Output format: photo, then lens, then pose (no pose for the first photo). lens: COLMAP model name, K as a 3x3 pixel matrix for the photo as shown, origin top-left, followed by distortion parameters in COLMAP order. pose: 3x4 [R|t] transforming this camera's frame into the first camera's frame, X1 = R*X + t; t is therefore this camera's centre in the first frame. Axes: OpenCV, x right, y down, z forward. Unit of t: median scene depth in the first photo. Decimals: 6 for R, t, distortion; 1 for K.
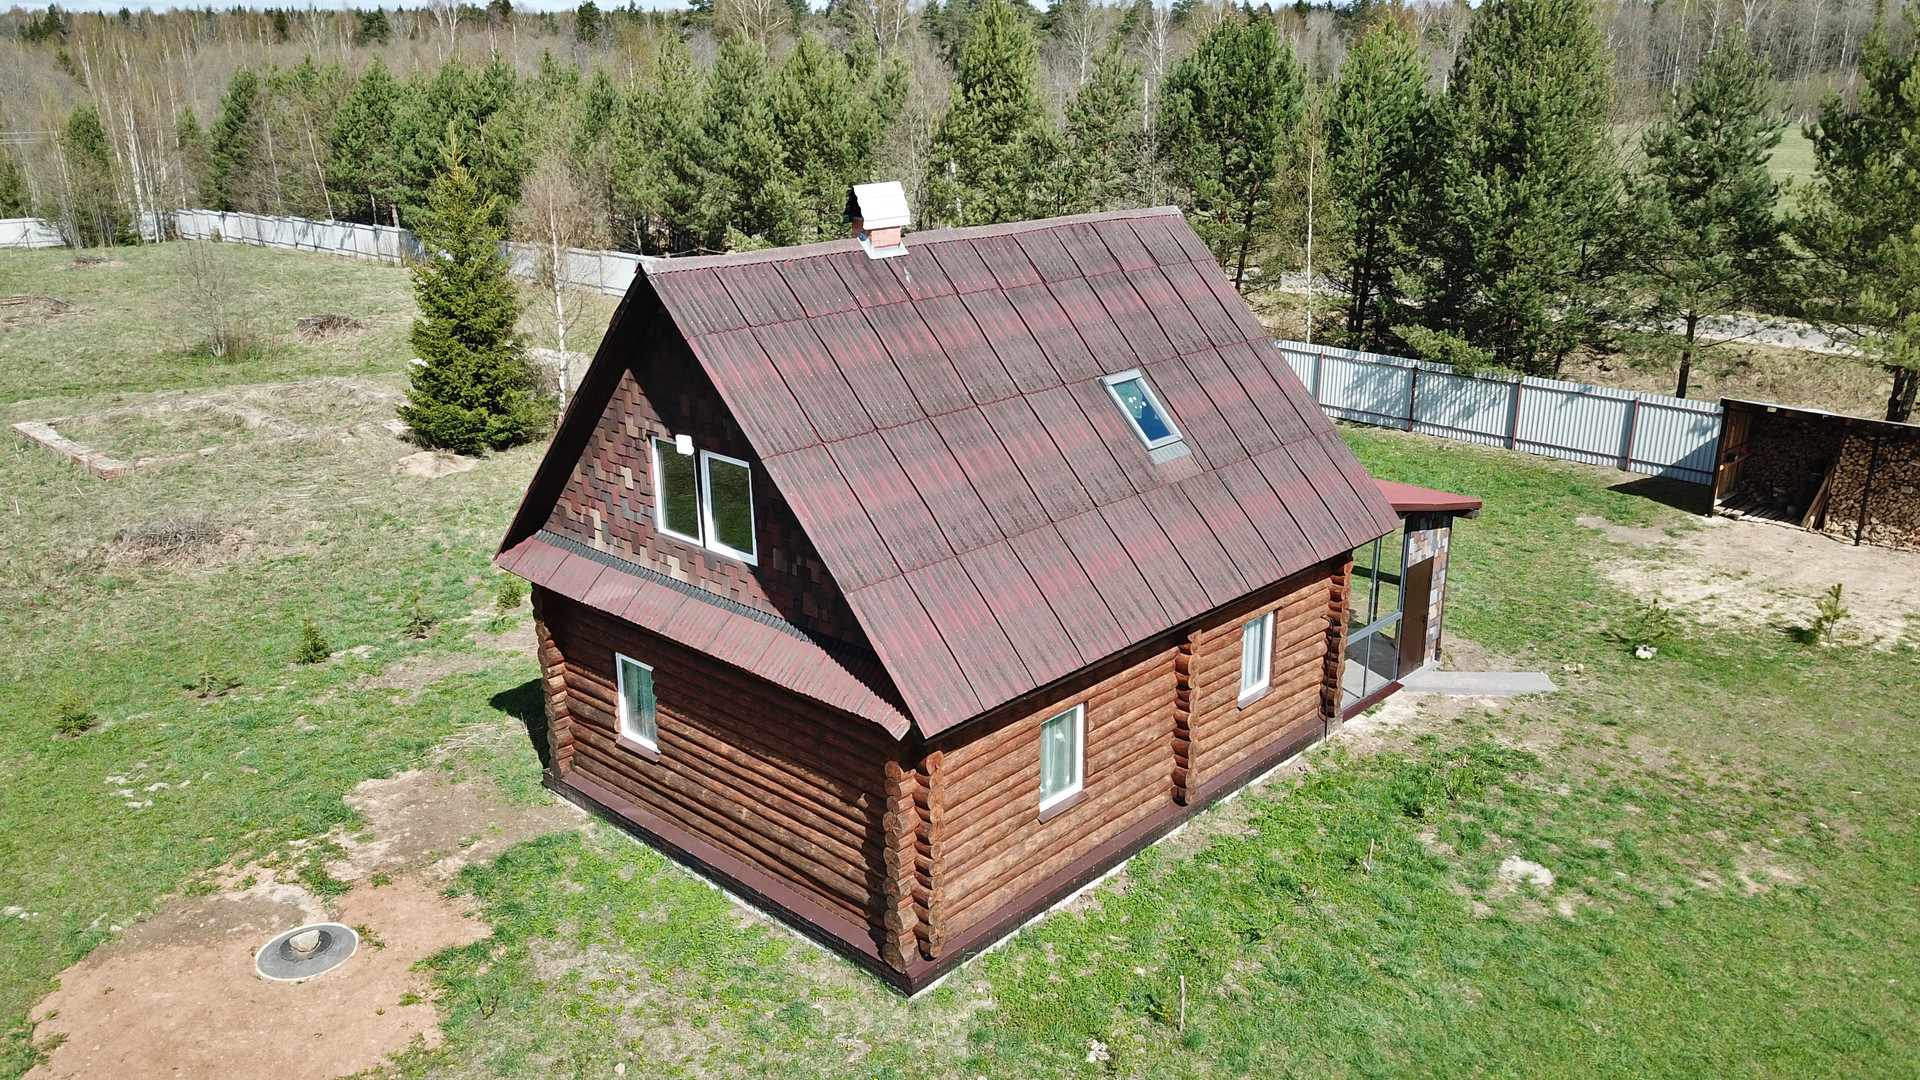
lens RADIAL K [[1496.9, 0, 960.0], [0, 1496.9, 540.0], [0, 0, 1]] dist [-0.001955, -0.004555]
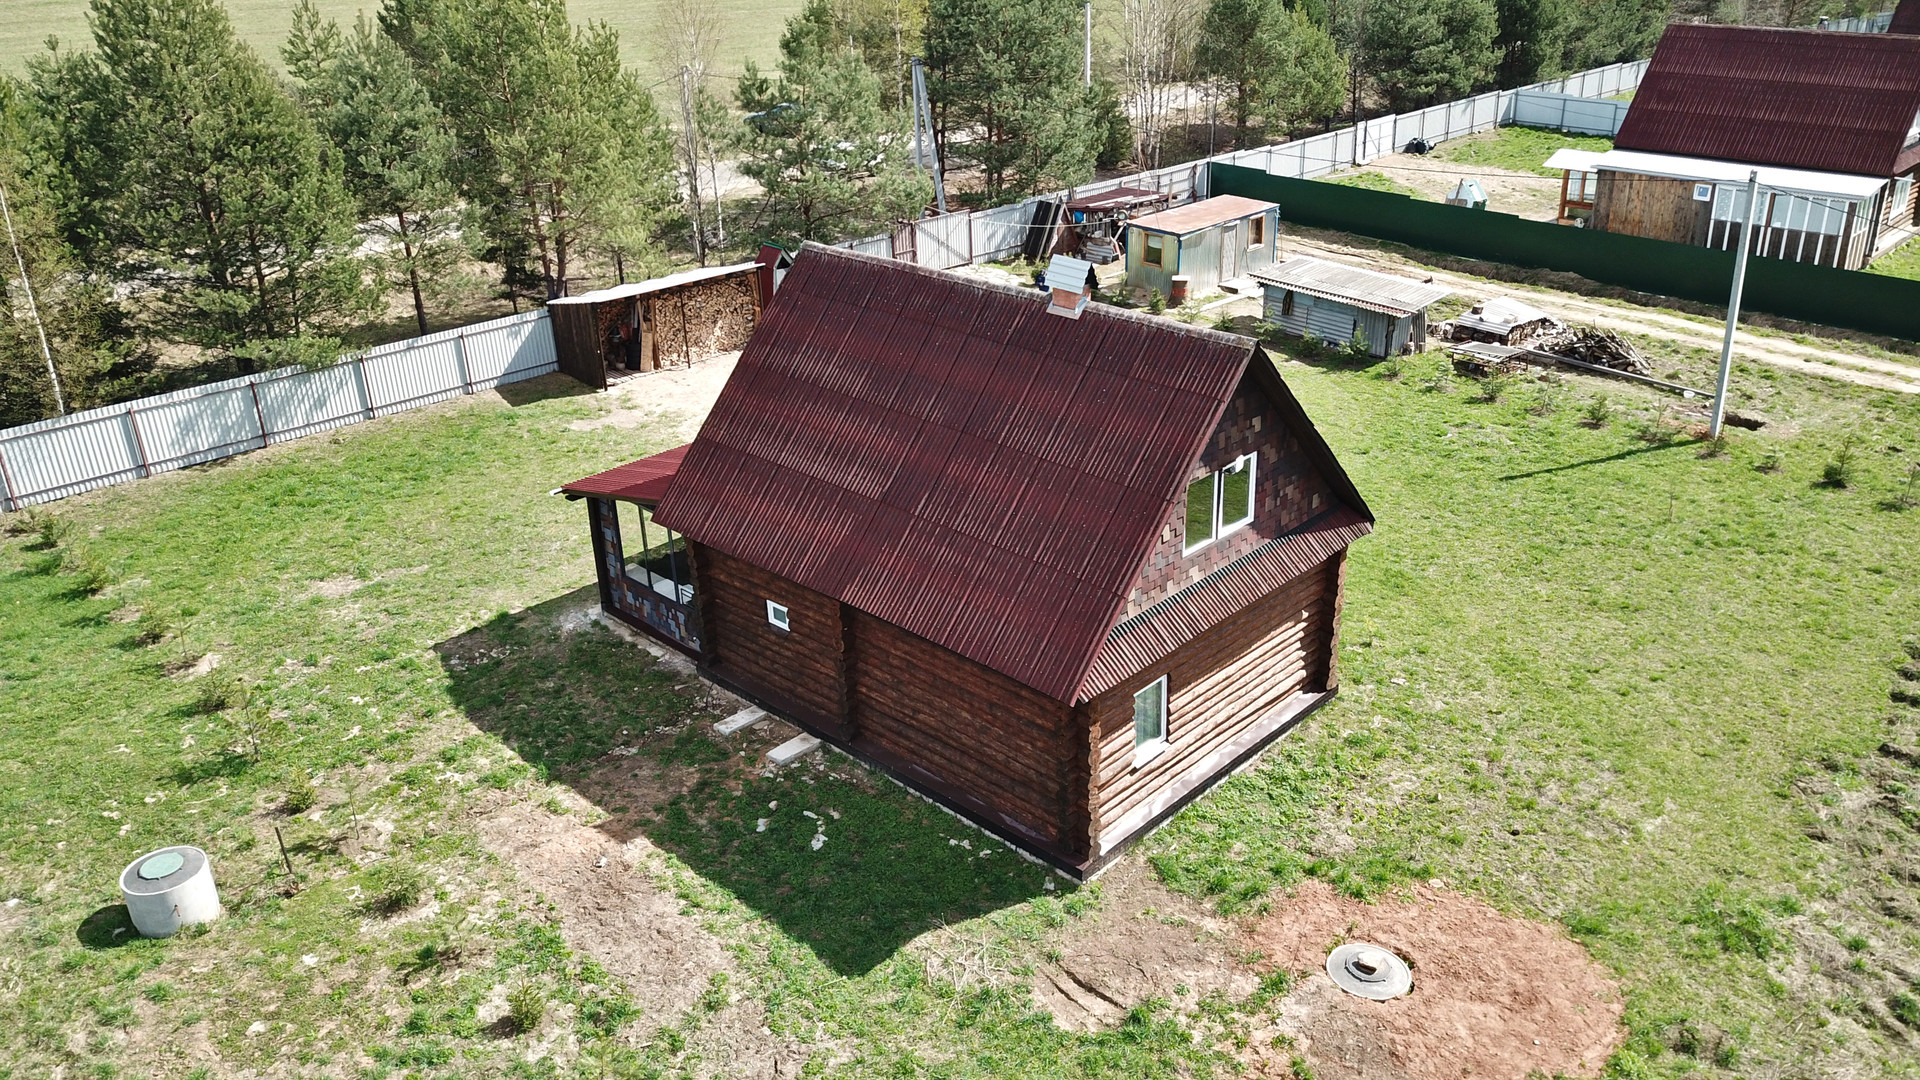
lens RADIAL K [[1496.9, 0, 960.0], [0, 1496.9, 540.0], [0, 0, 1]] dist [-0.001955, -0.004555]
pose [[0.001157, -0.410010, 0.912080, -0.749635], [0.316755, 0.865266, 0.388564, -0.314827], [-0.948507, 0.288457, 0.130874, 0.578391]]
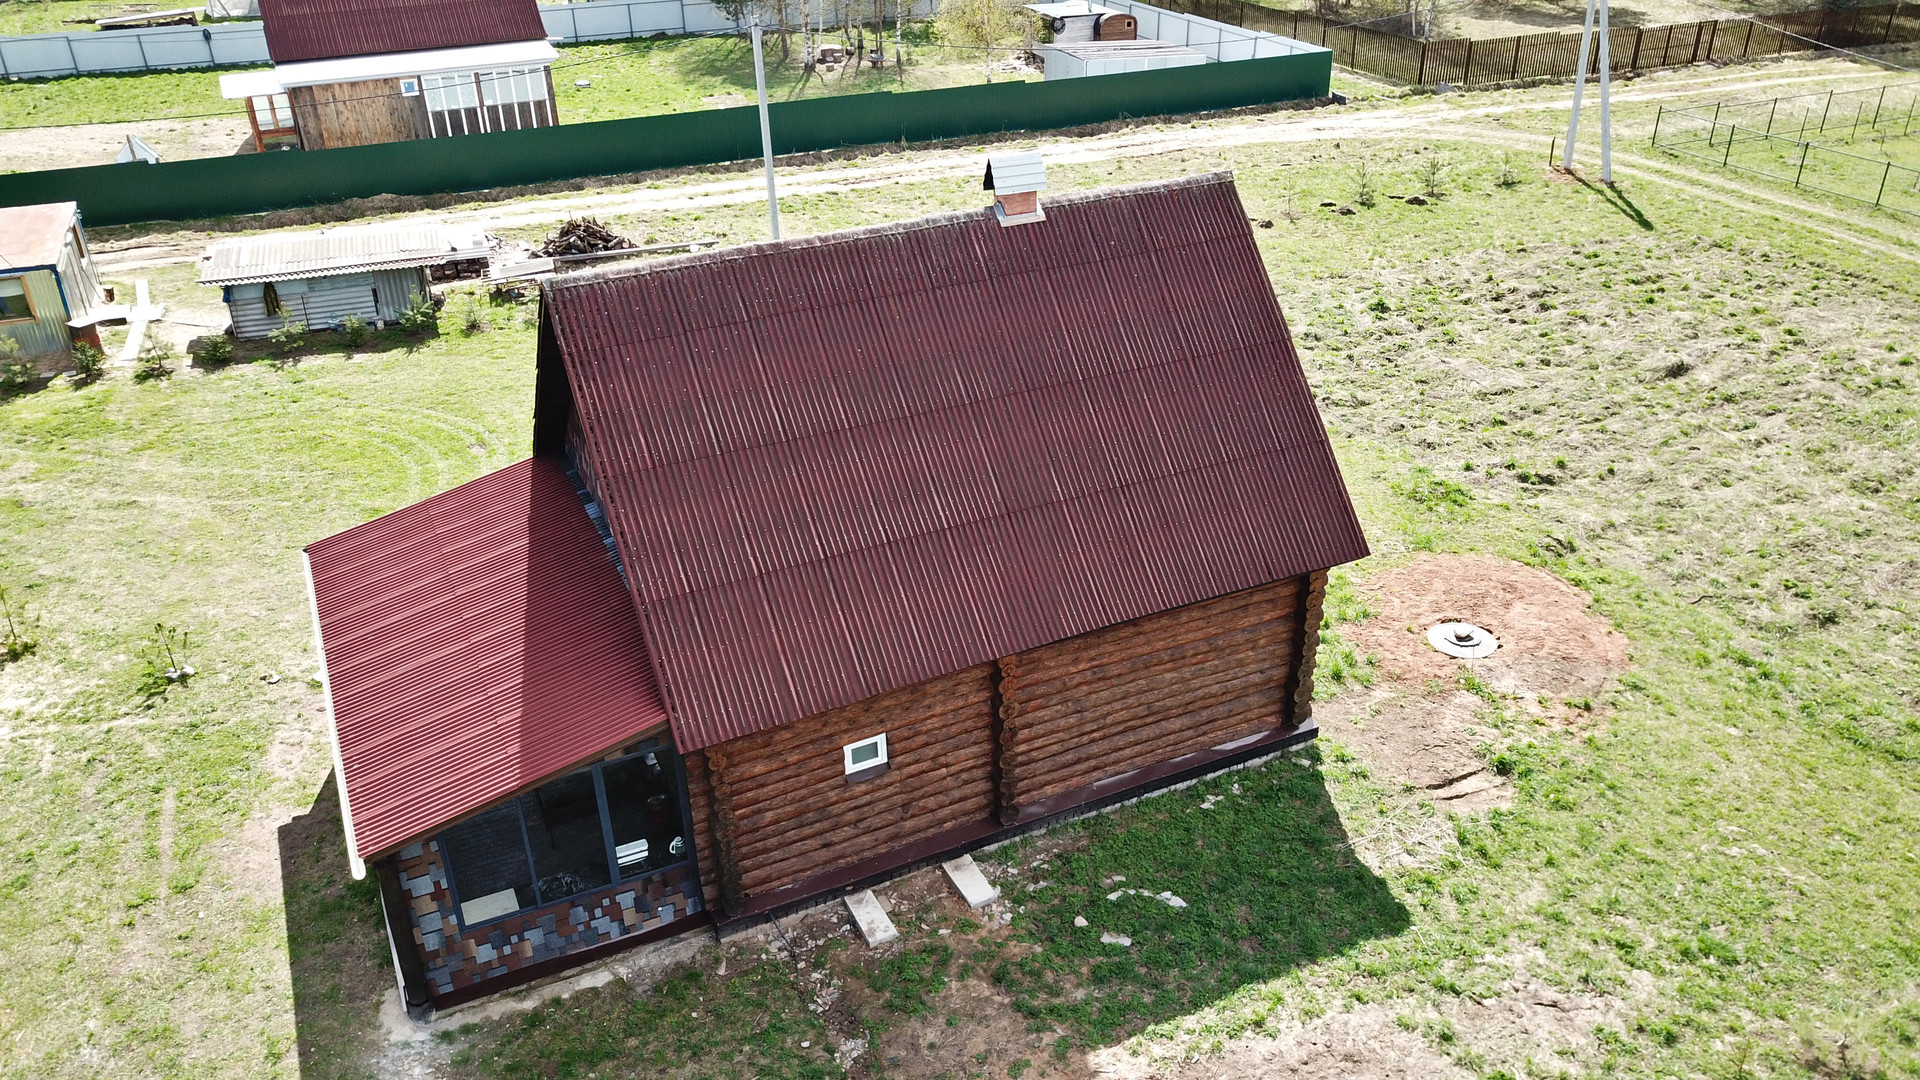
lens RADIAL K [[1509.3, 0, 961.6], [0, 1509.3, 579.7], [0, 0, 1]] dist [-0.005734, 0.002298]
pose [[-0.939986, -0.150722, 0.306121, -0.231419], [0.120268, 0.693225, 0.710616, -0.454838], [-0.319316, 0.704785, -0.633494, 1.101473]]
